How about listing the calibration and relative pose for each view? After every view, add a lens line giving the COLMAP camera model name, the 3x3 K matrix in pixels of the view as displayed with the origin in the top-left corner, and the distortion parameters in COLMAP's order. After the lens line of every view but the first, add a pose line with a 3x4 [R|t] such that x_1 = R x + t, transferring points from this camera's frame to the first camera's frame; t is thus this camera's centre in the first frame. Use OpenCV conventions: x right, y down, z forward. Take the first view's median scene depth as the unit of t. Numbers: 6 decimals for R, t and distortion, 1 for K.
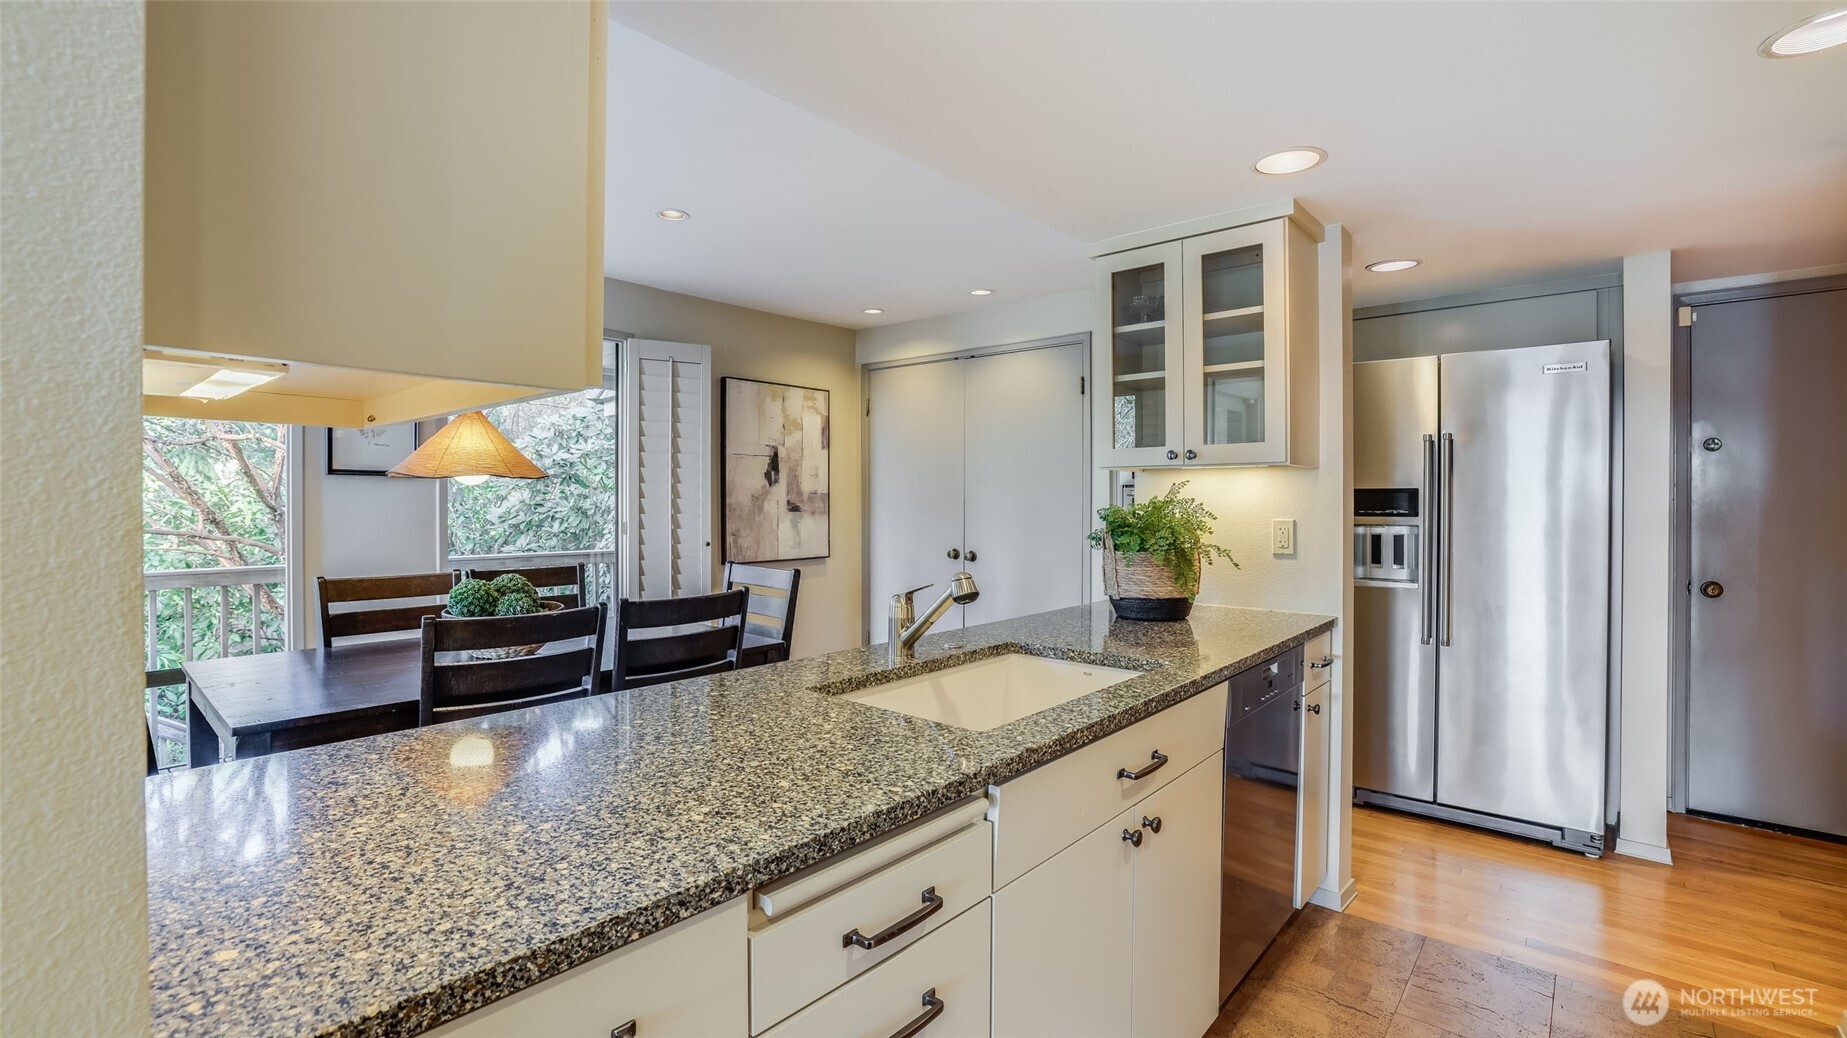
lens RADIAL K [[790.6, 0, 927.1], [0, 790.6, 500.8], [0, 0, 1]] dist [-0.046856, 0.019652]
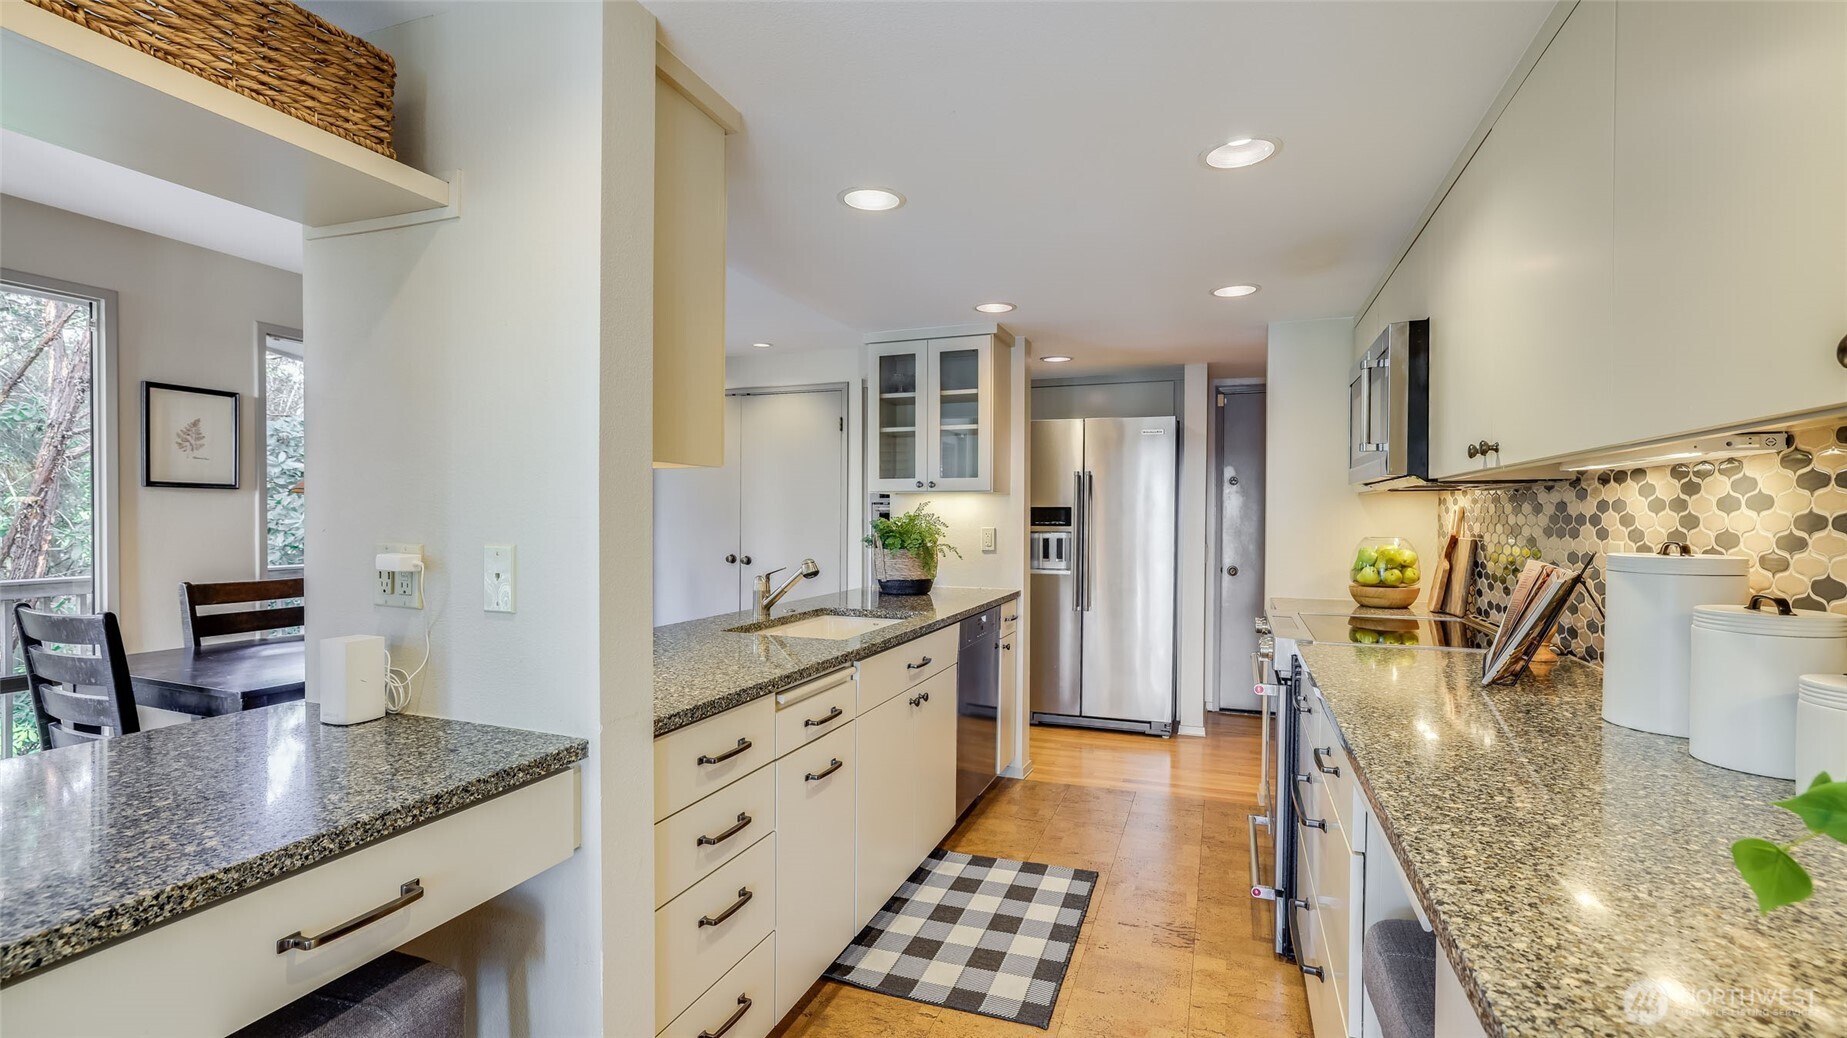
lens RADIAL K [[779.2, 0, 923.5], [0, 779.2, 519.0], [0, 0, 1]] dist [-0.000236, -0.000036]
pose [[0.938535, 0.001631, 0.345180, -0.186448], [-0.003862, 0.999976, 0.005778, -0.000950], [-0.345162, -0.006756, 0.938519, -0.377983]]
